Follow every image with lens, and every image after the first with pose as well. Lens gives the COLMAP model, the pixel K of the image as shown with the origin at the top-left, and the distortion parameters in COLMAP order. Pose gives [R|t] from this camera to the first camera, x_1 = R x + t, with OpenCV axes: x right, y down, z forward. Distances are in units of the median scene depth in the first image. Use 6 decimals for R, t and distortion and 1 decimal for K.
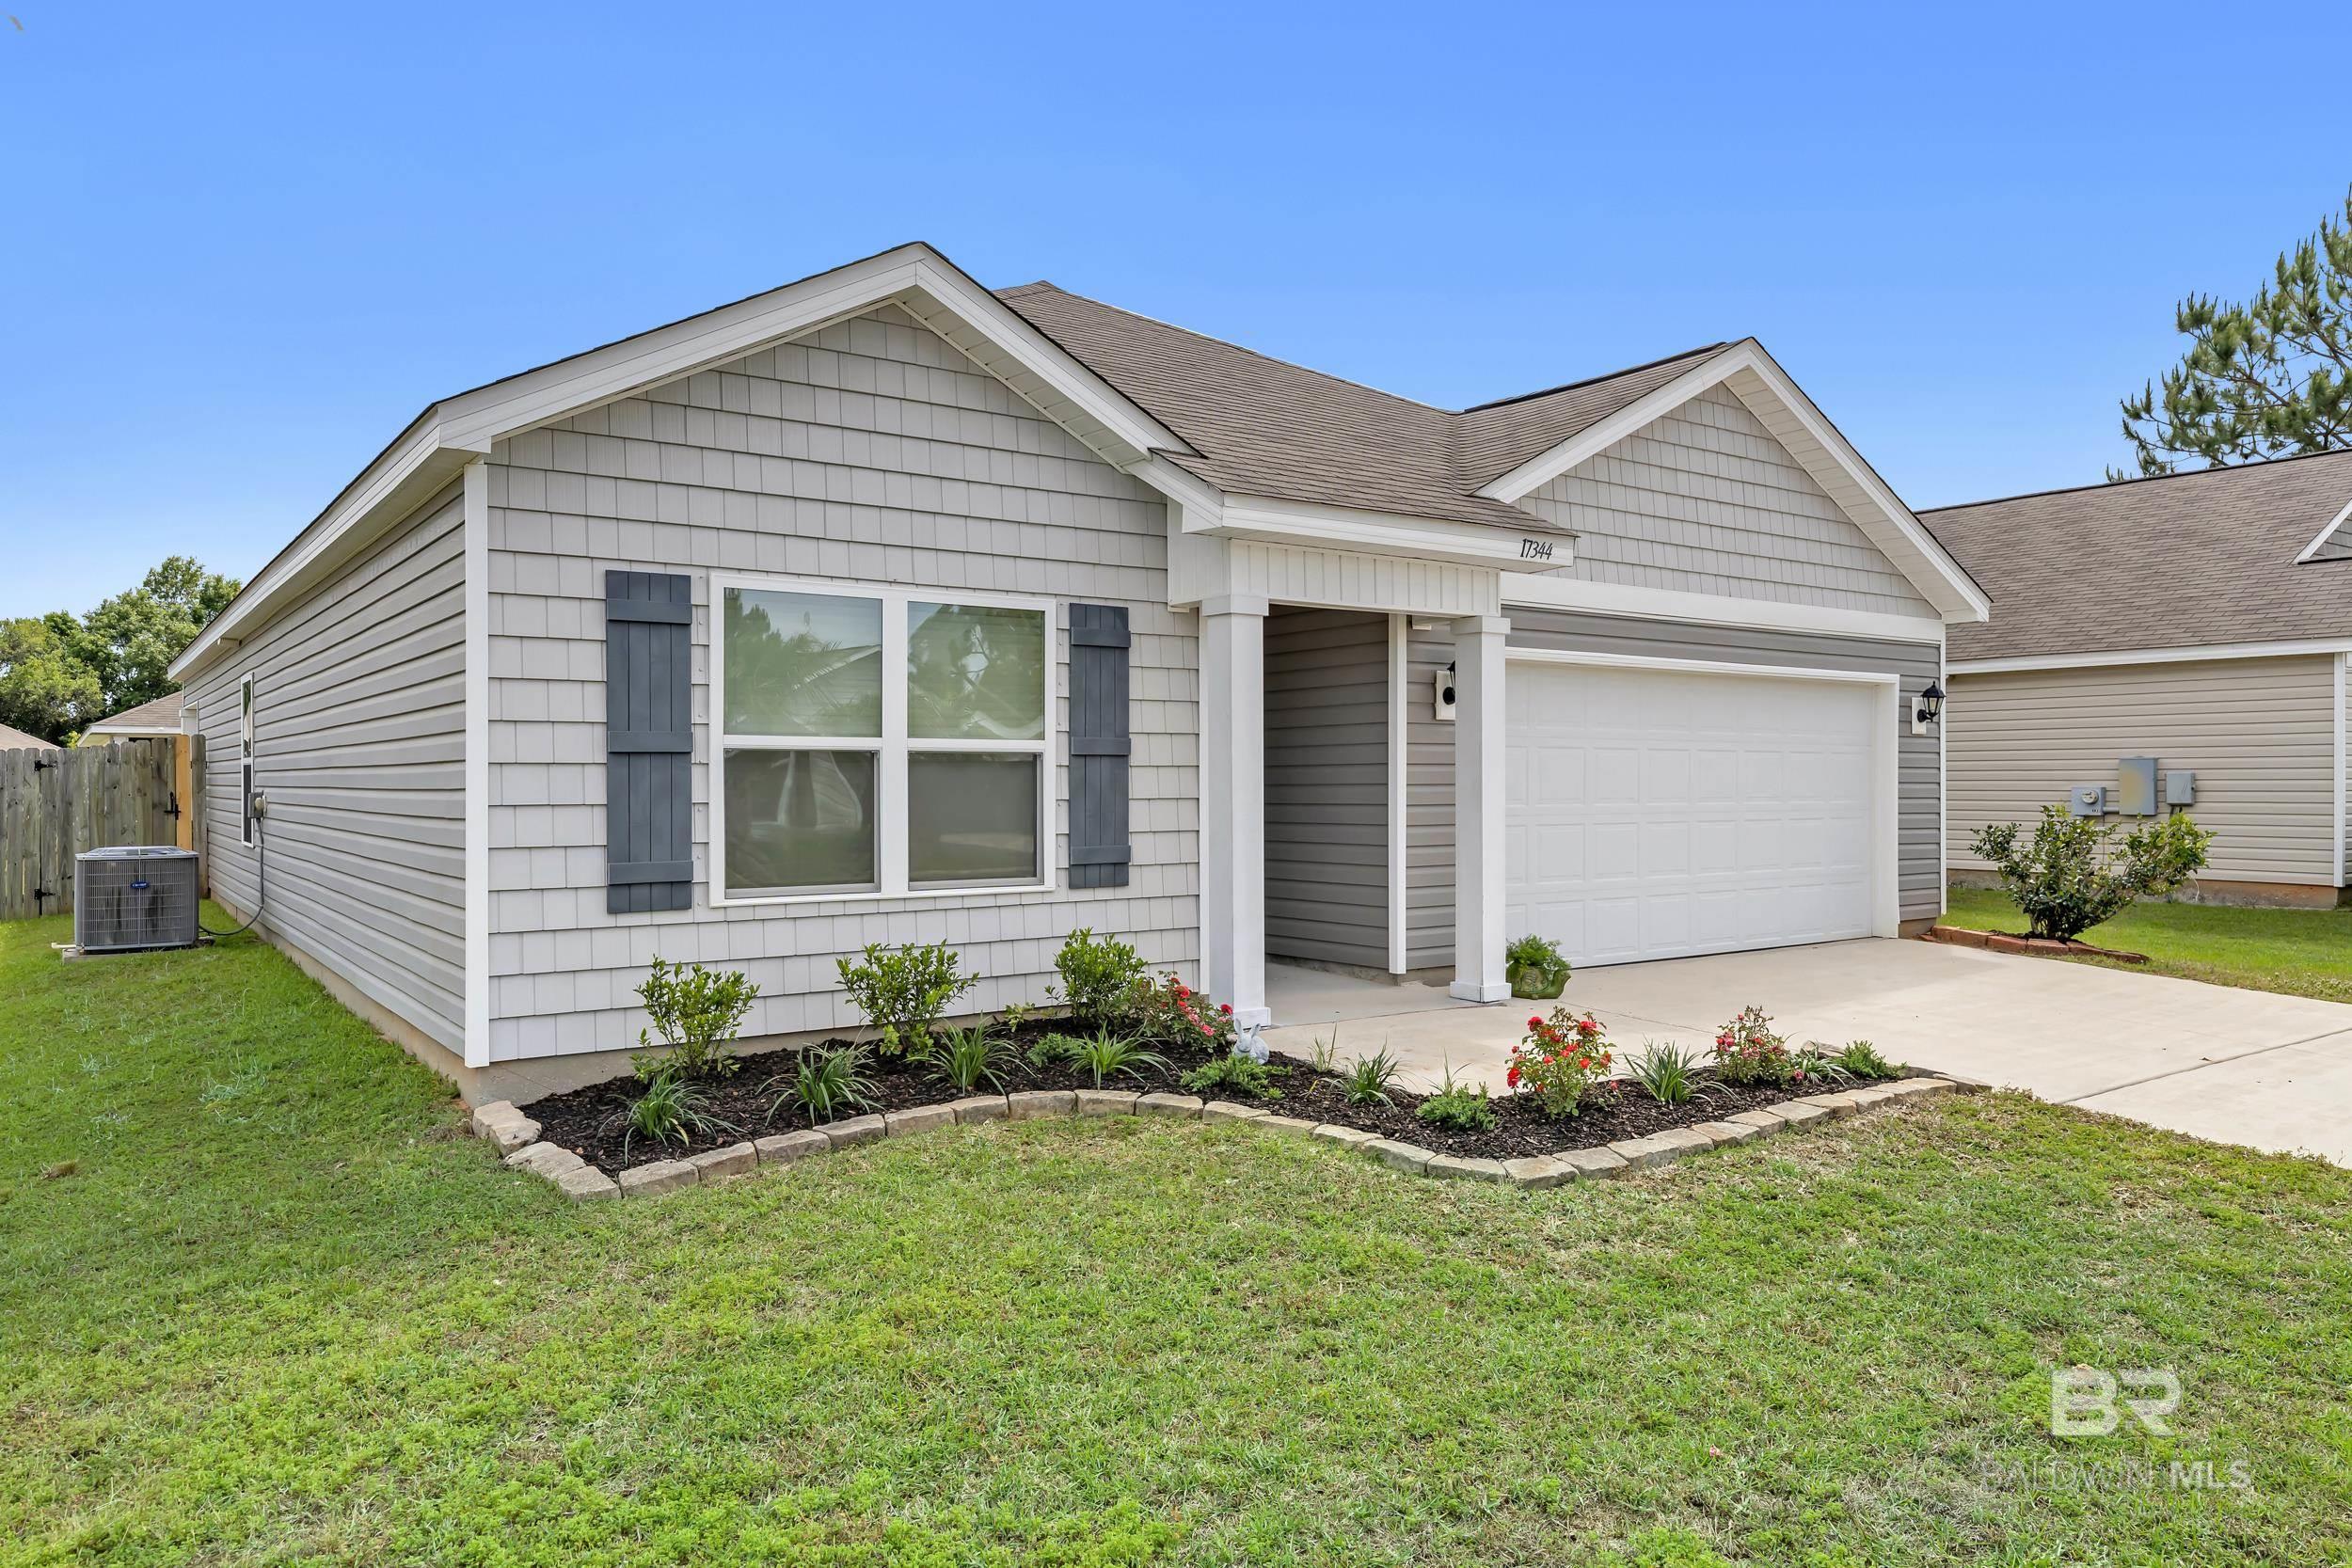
lens RADIAL K [[1576.1, 0, 1170.6], [0, 1576.1, 789.7], [0, 0, 1]] dist [0.000214, 0.001542]
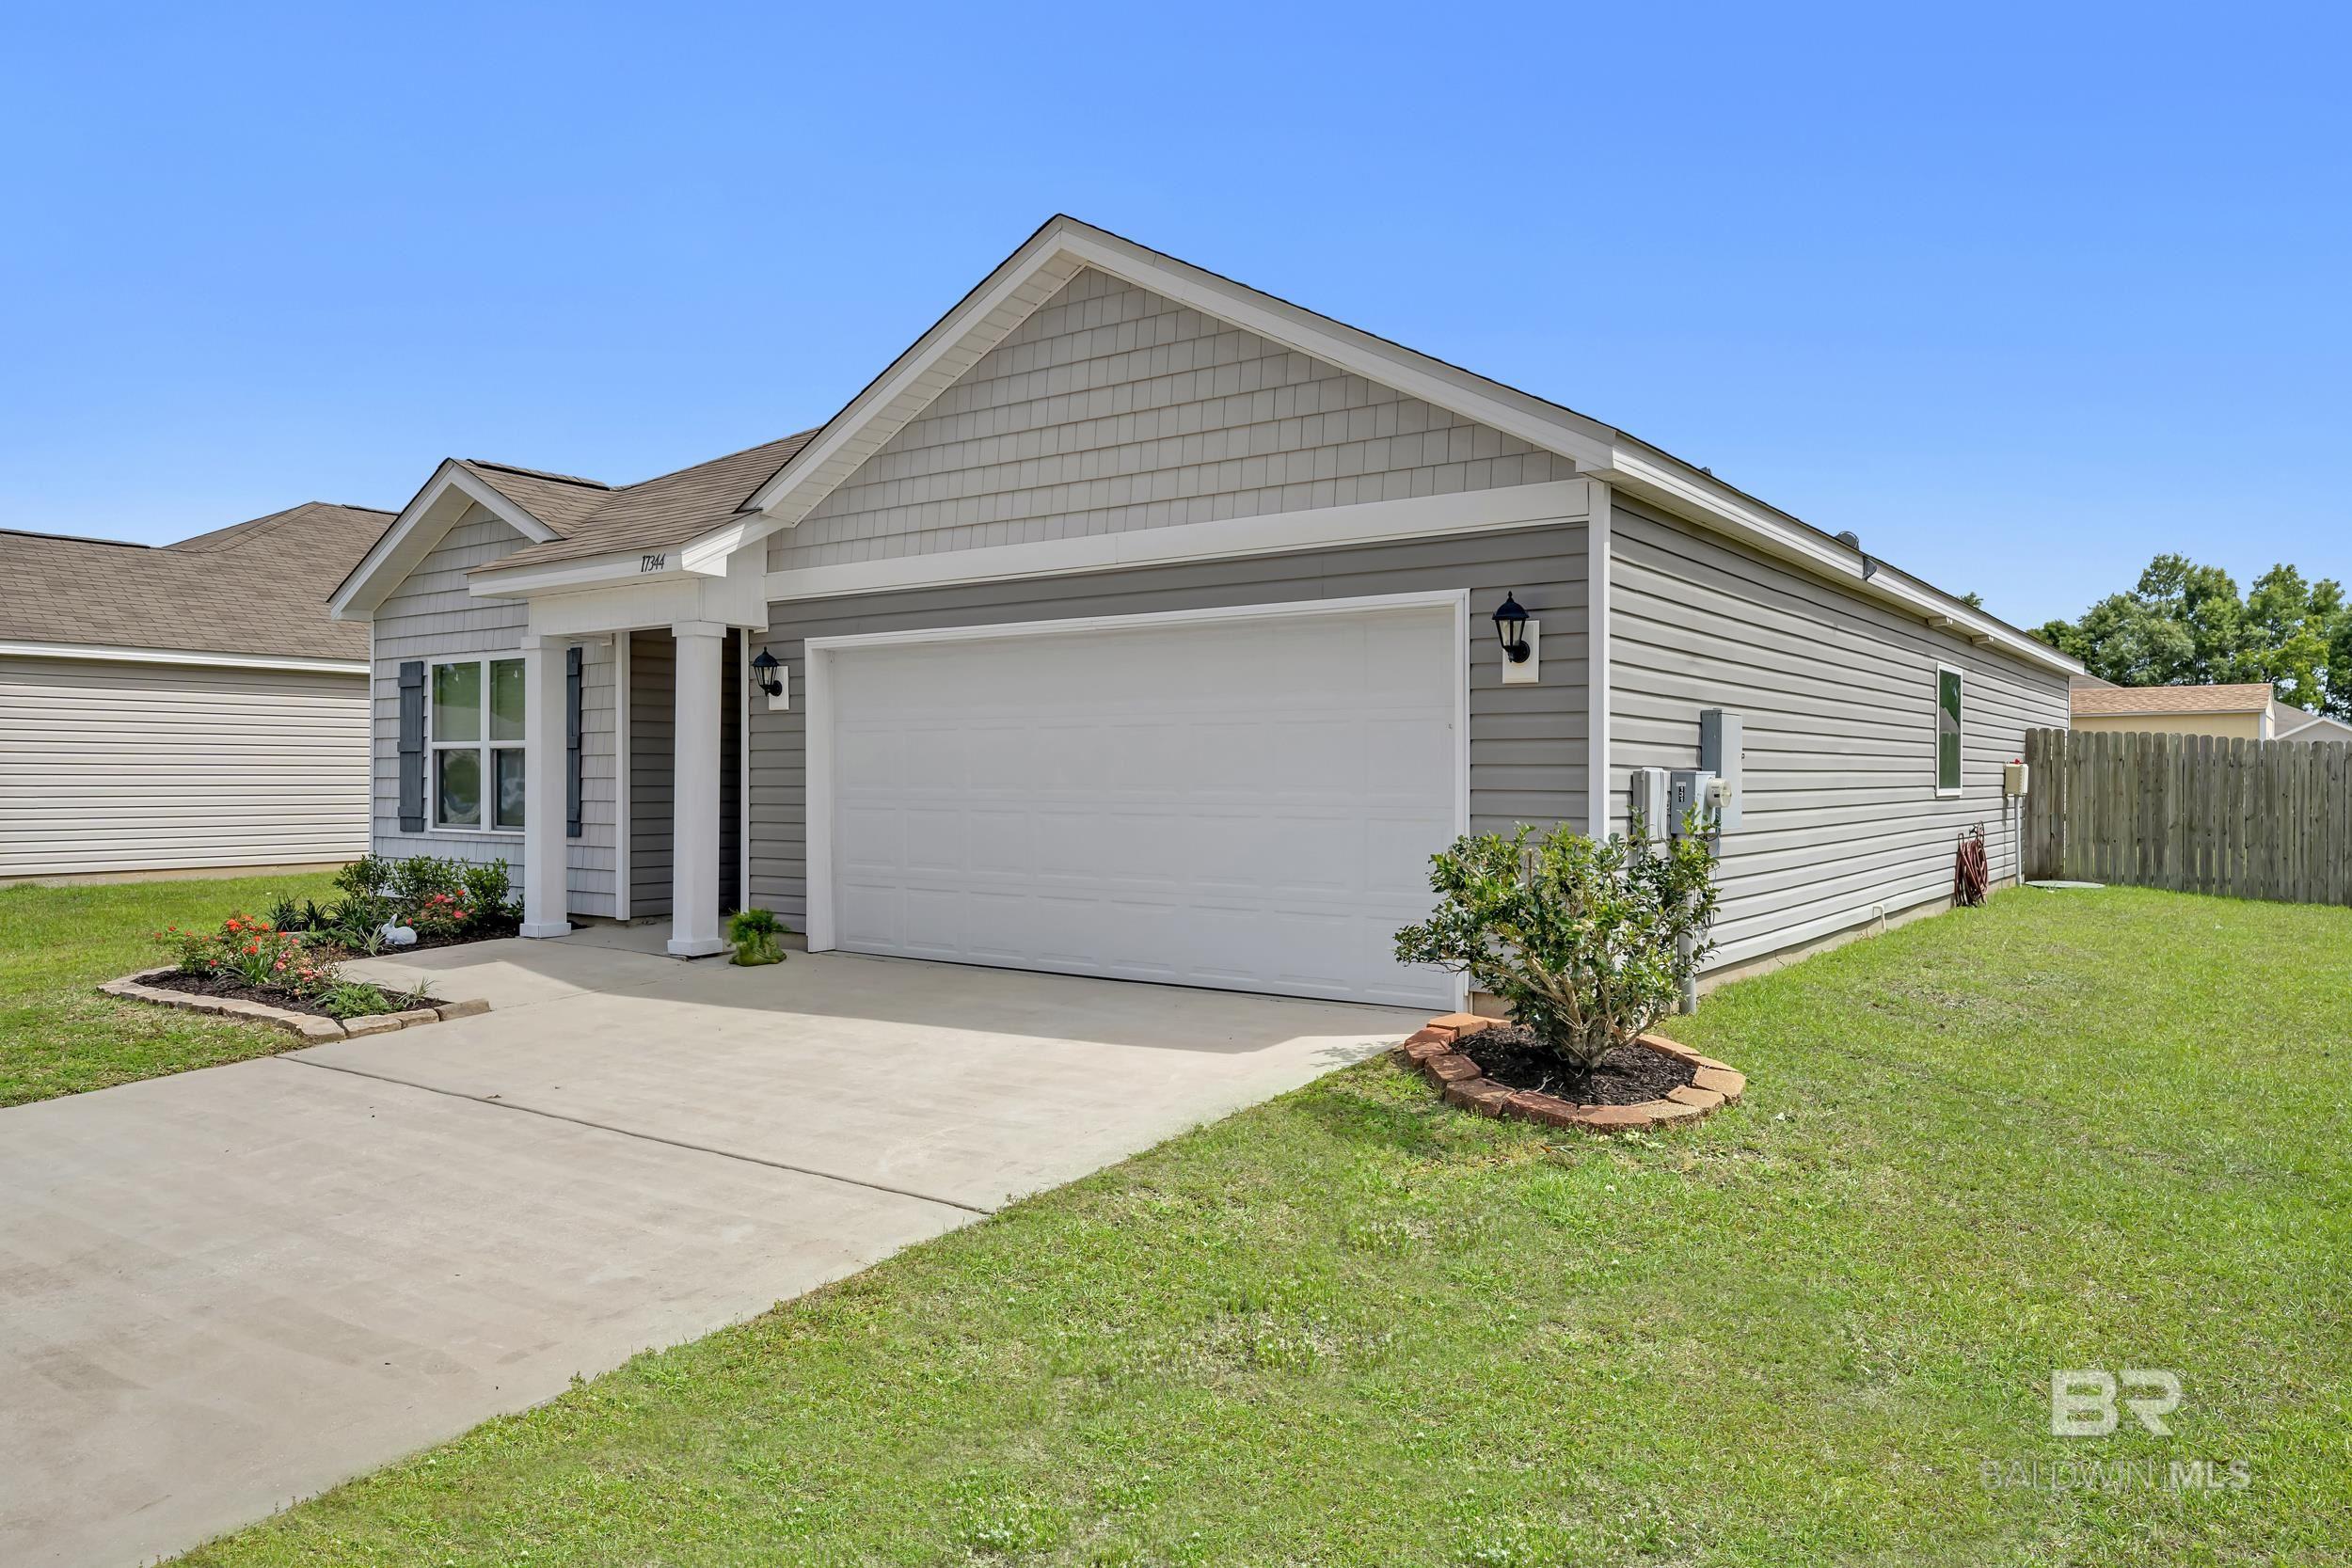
lens RADIAL K [[1576.1, 0, 1176.3], [0, 1576.1, 781.1], [0, 0, 1]] dist [0.000214, 0.001542]
pose [[0.310196, 0.003666, -0.950666, 1.716635], [-0.007256, 0.999973, 0.001488, 0.002873], [0.950645, 0.006437, 0.310214, 1.196602]]
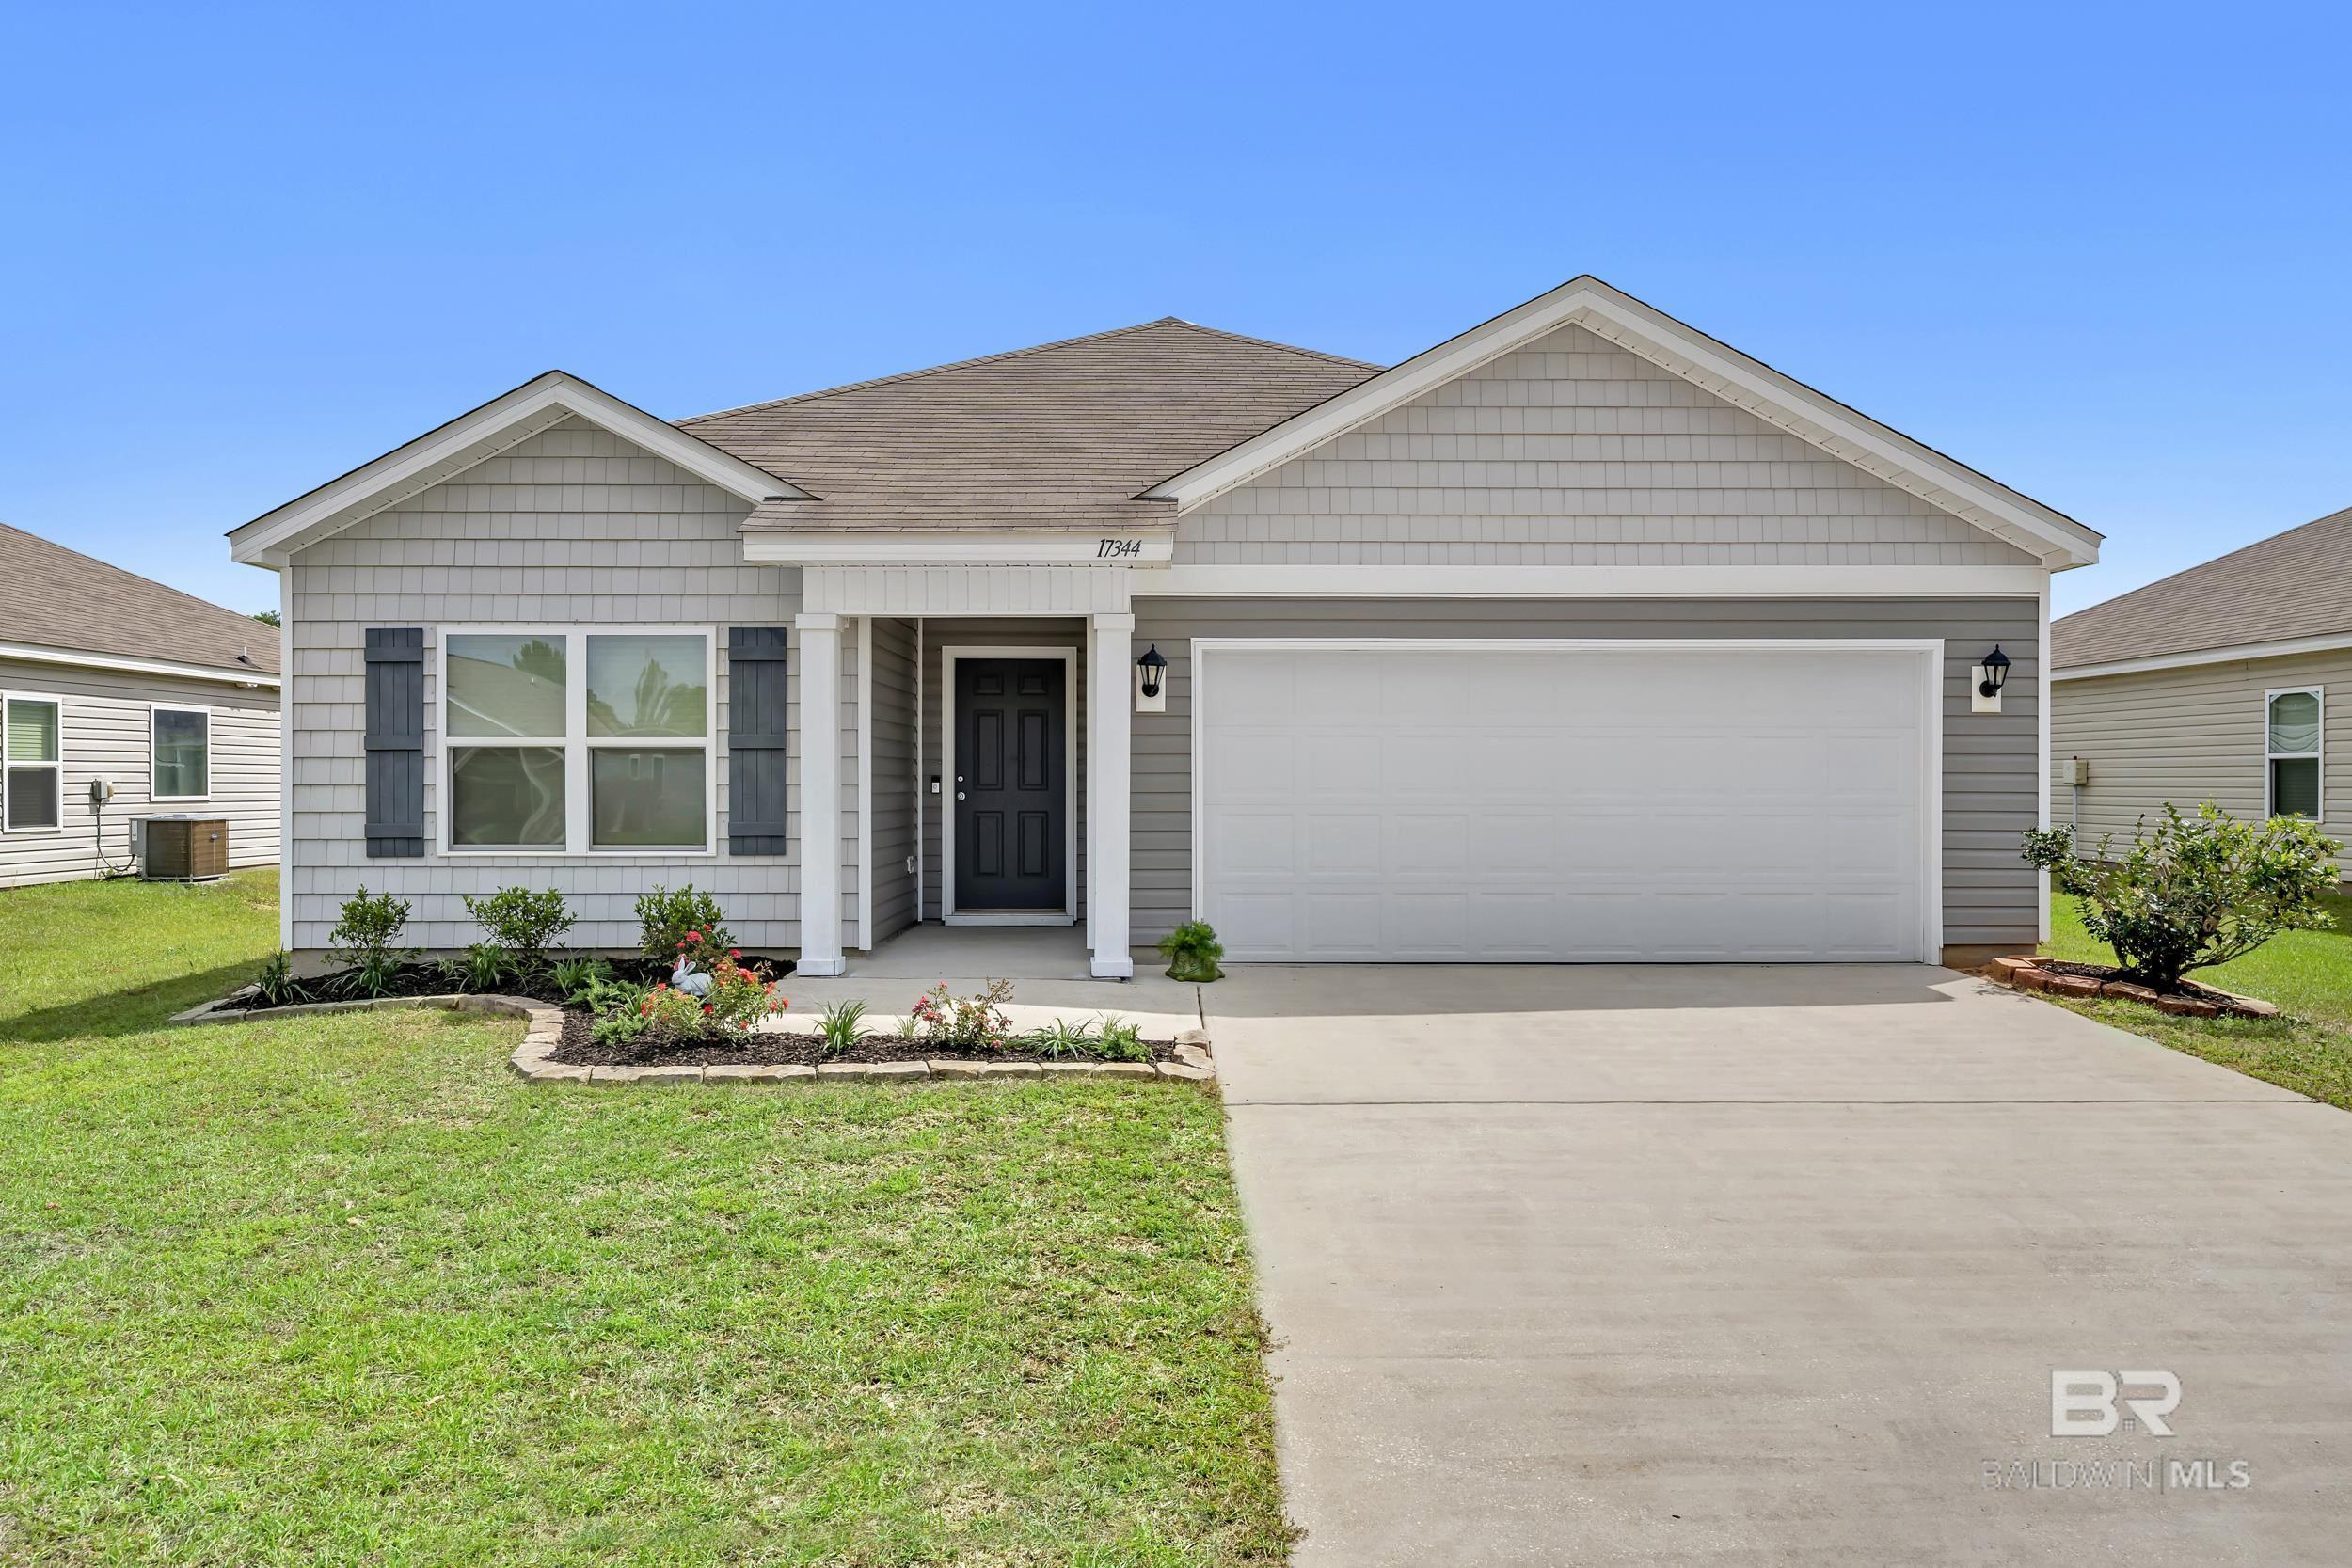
lens RADIAL K [[1345.6, 0, 1179.3], [0, 1345.6, 771.4], [0, 0, 1]] dist [0.004813, -0.000873]
pose [[0.816434, 0.004365, -0.577423, 0.920822], [-0.004432, 0.999989, 0.001293, -0.007571], [0.577422, 0.001503, 0.816444, 0.360963]]
